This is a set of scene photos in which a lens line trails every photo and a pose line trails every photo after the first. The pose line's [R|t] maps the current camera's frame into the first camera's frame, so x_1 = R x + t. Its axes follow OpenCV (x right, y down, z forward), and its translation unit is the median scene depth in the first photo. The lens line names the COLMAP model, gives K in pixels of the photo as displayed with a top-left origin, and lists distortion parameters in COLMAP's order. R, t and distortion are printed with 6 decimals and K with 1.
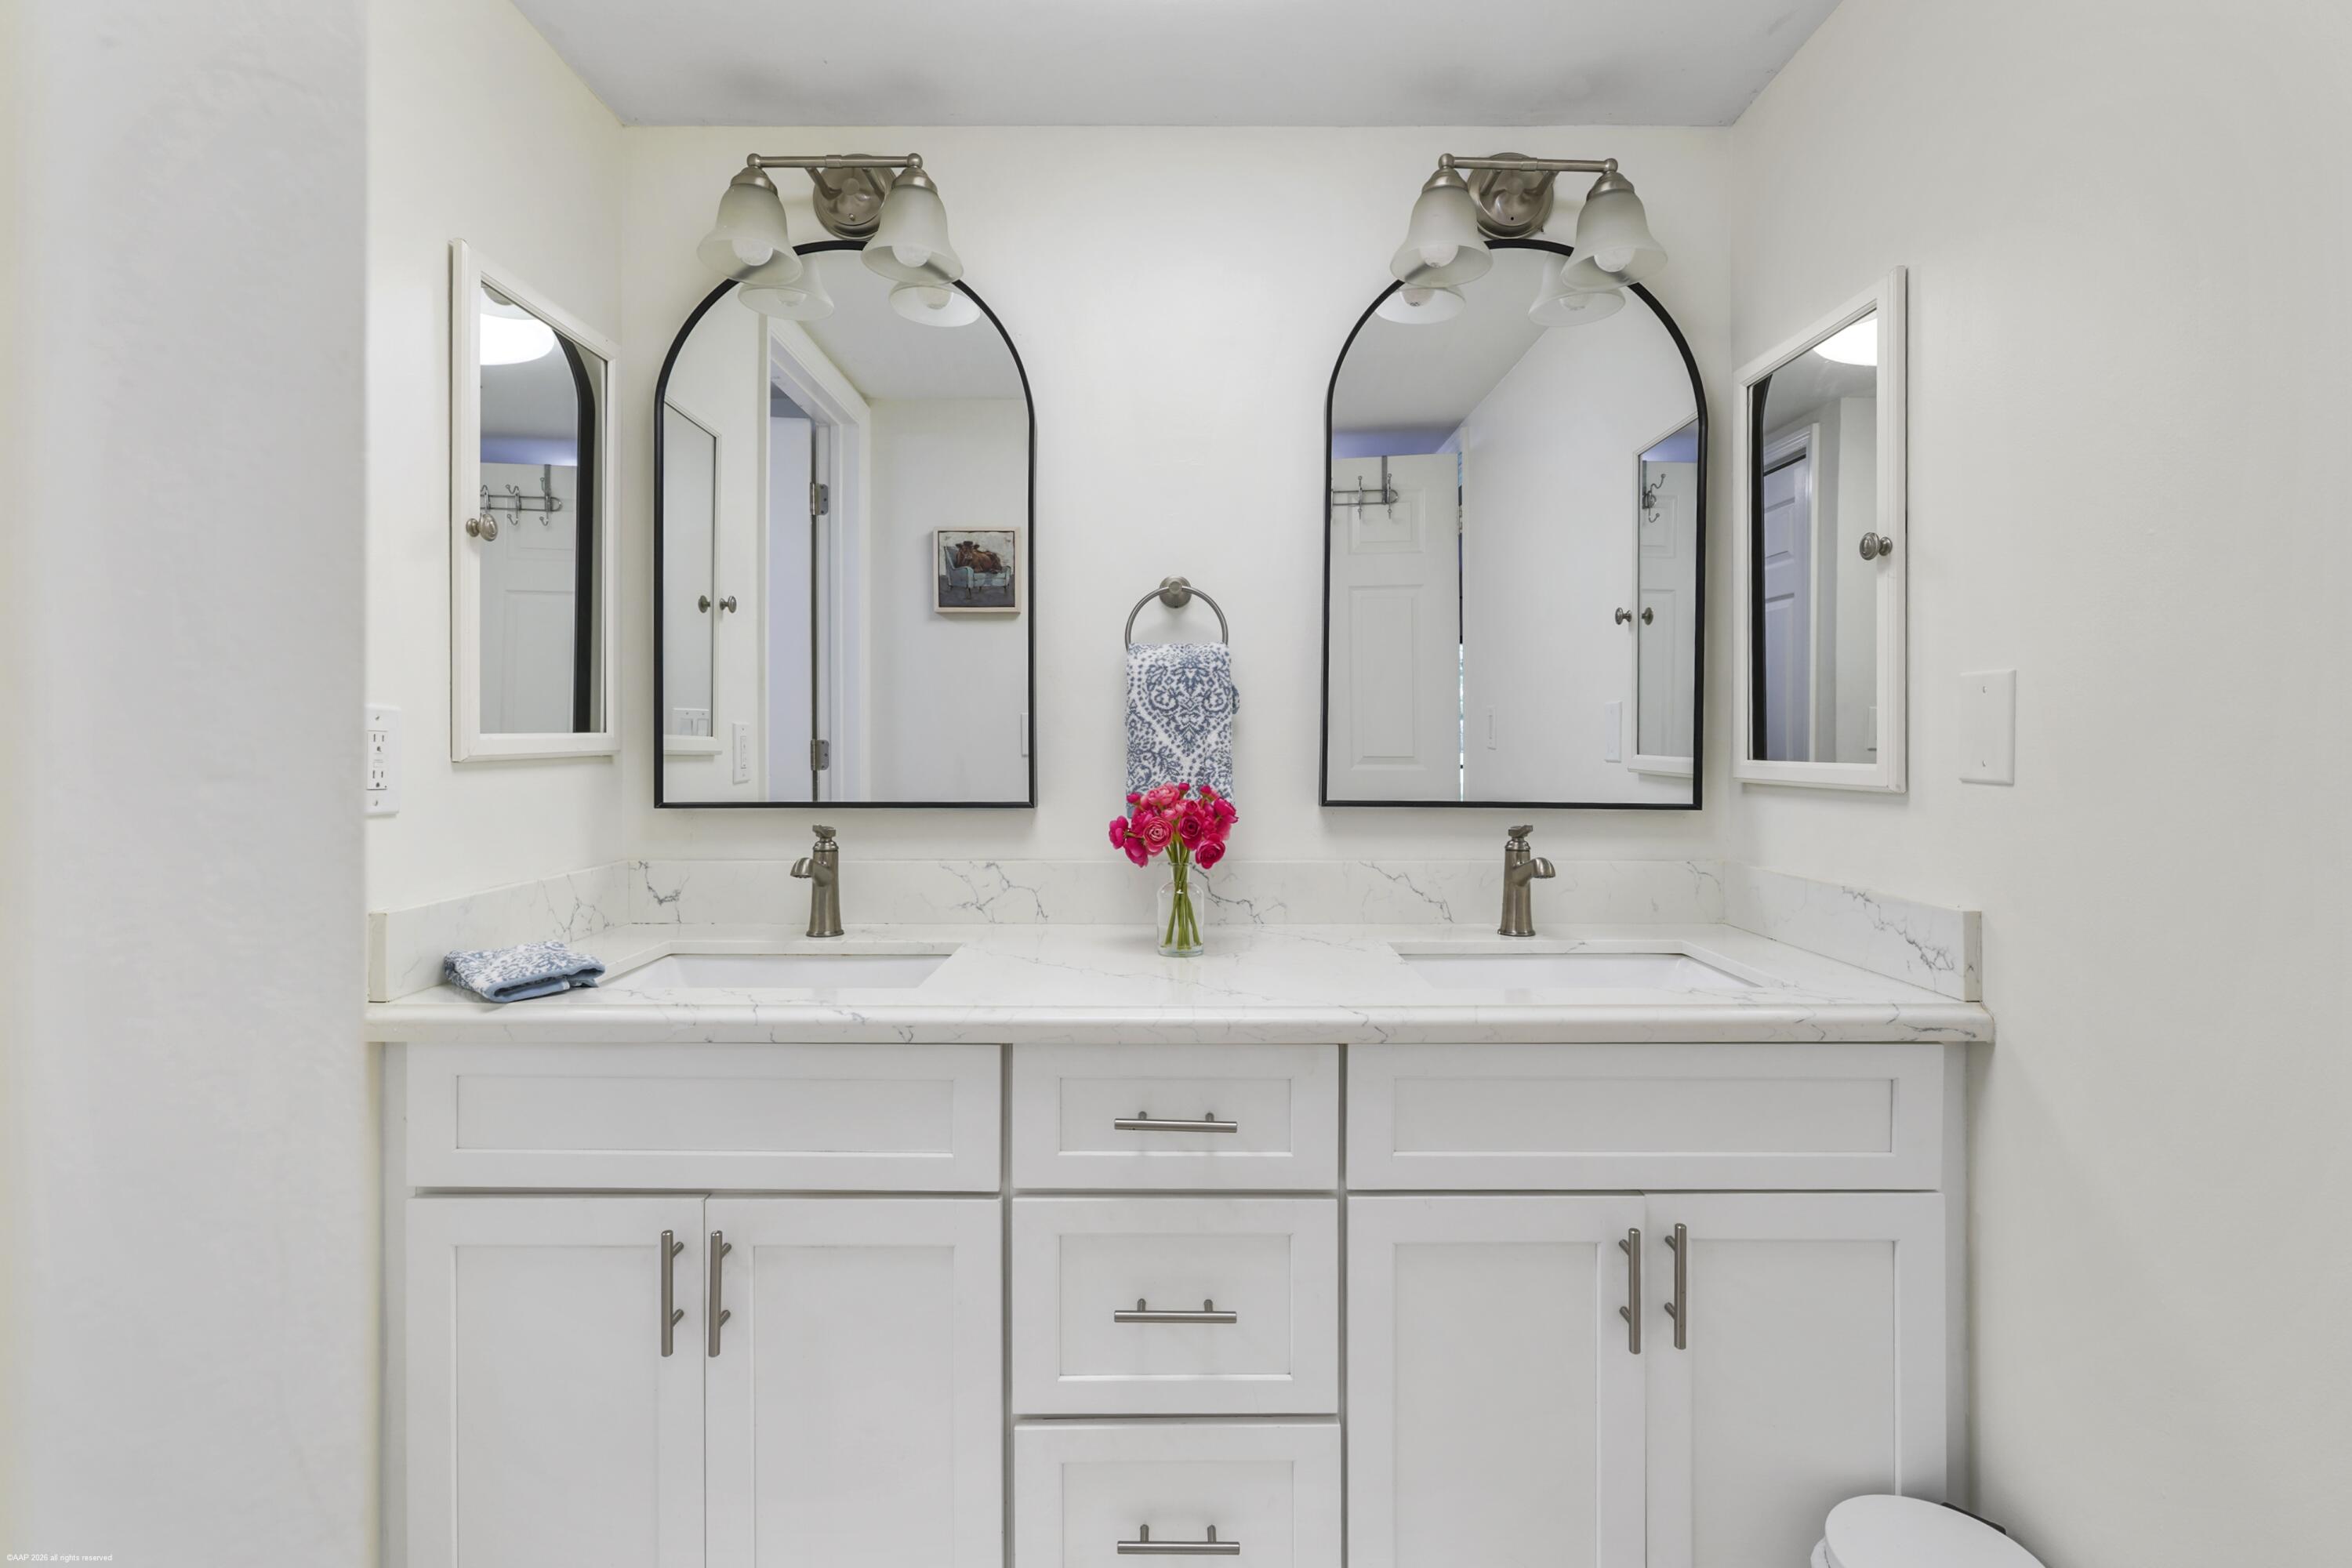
lens RADIAL K [[1080.2, 0, 1177.1], [0, 1080.2, 773.7], [0, 0, 1]] dist [-0.003446, 0.000012]
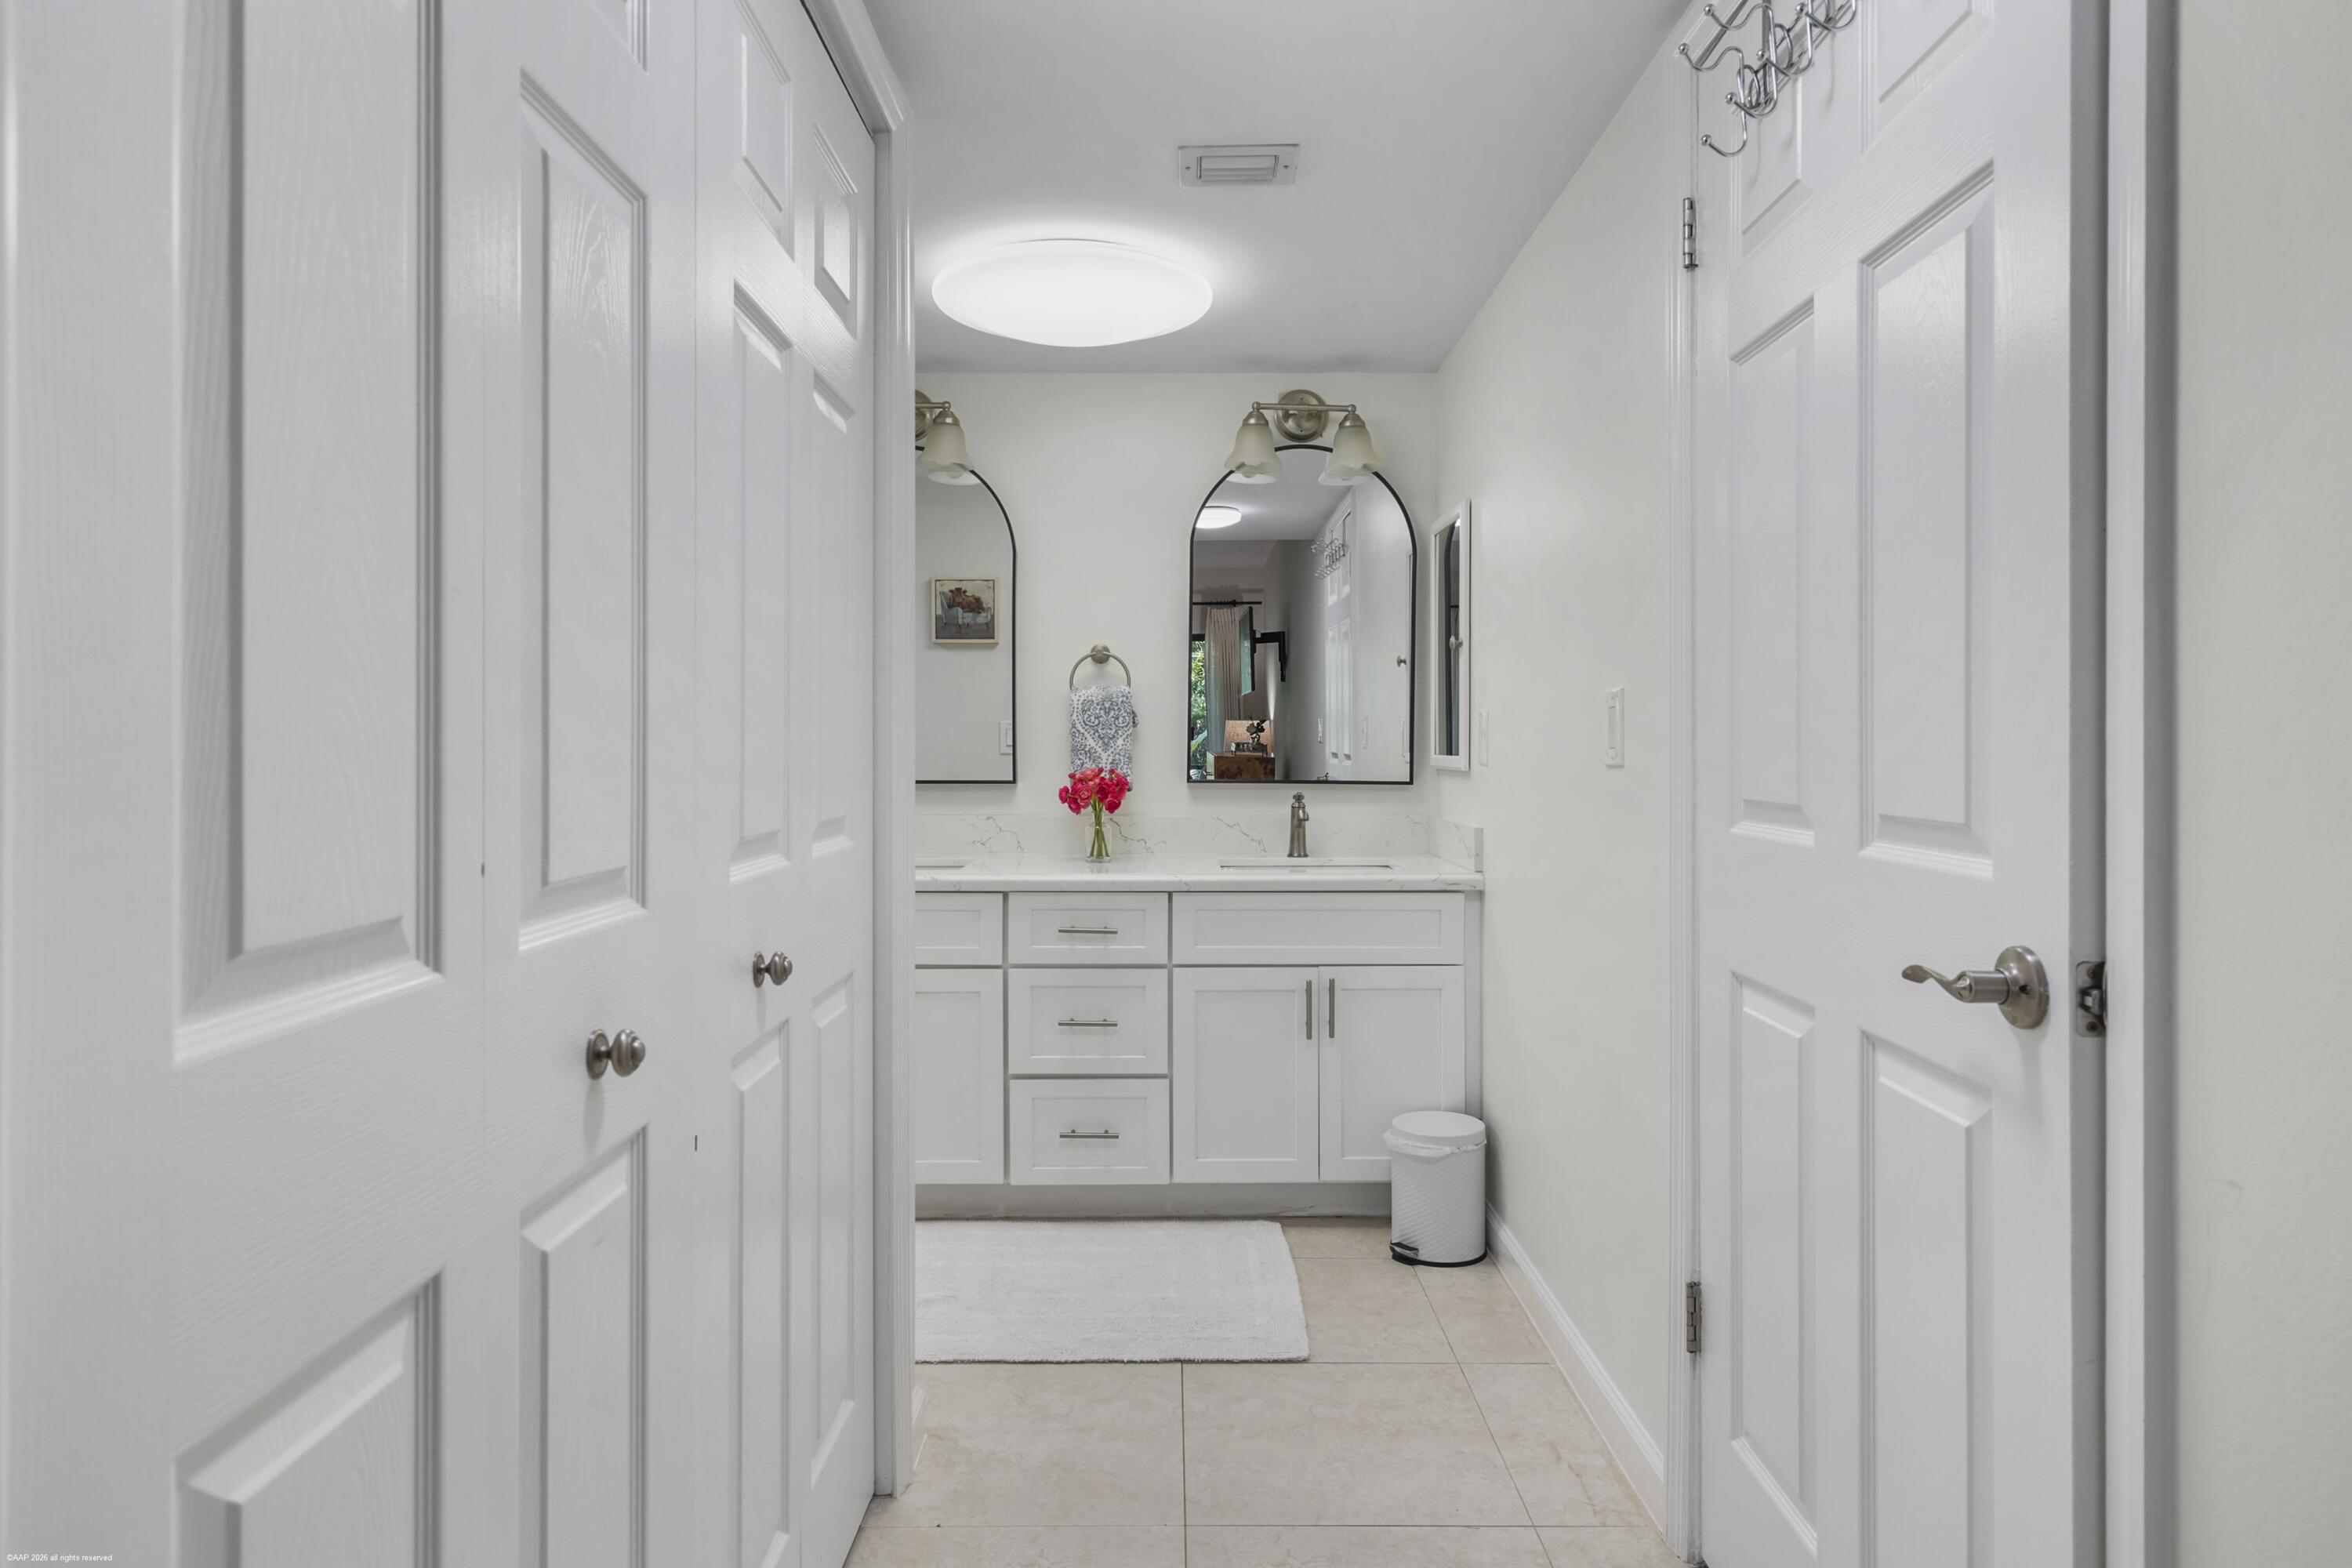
lens RADIAL K [[1376.8, 0, 1177.9], [0, 1376.8, 773.6], [0, 0, 1]] dist [0.003067, -0.000010]
pose [[0.999996, 0.000166, 0.002947, 0.120071], [-0.000153, 0.999989, -0.004710, 0.027584], [-0.002948, 0.004710, 0.999985, -1.206438]]
